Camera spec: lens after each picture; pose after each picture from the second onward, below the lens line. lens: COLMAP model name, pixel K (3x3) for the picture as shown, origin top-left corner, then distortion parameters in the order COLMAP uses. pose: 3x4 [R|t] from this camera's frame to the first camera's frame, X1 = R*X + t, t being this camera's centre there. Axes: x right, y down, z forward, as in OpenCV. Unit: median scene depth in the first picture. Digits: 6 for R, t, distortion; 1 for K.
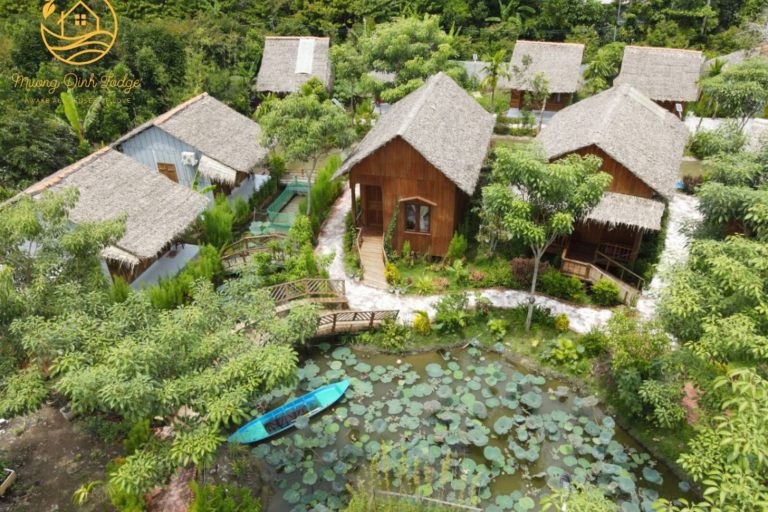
lens RADIAL K [[568.2, 0, 383.7], [0, 568.2, 255.0], [0, 0, 1]] dist [0.004006, 0.010086]
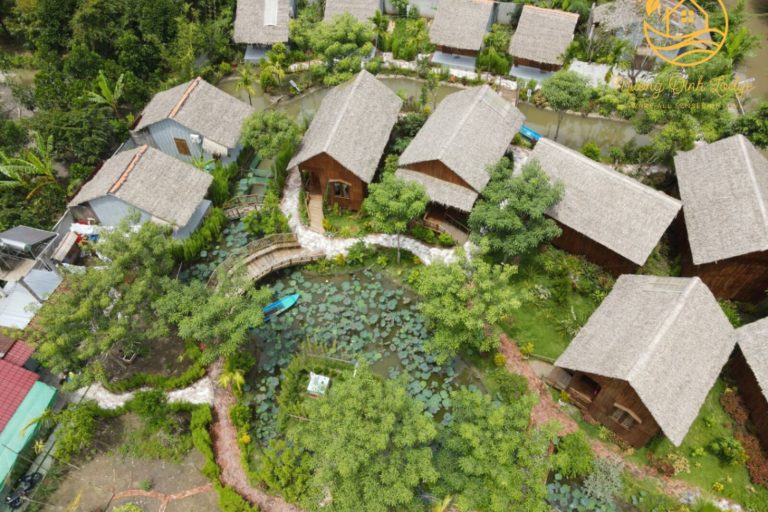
lens RADIAL K [[568.2, 0, 384.5], [0, 568.2, 256.1], [0, 0, 1]] dist [0.004006, 0.010086]
pose [[0.999971, -0.005089, 0.005634, 0.202077], [0.002997, 0.946419, 0.322927, -0.481803], [-0.006975, -0.322901, 0.946407, -0.716835]]
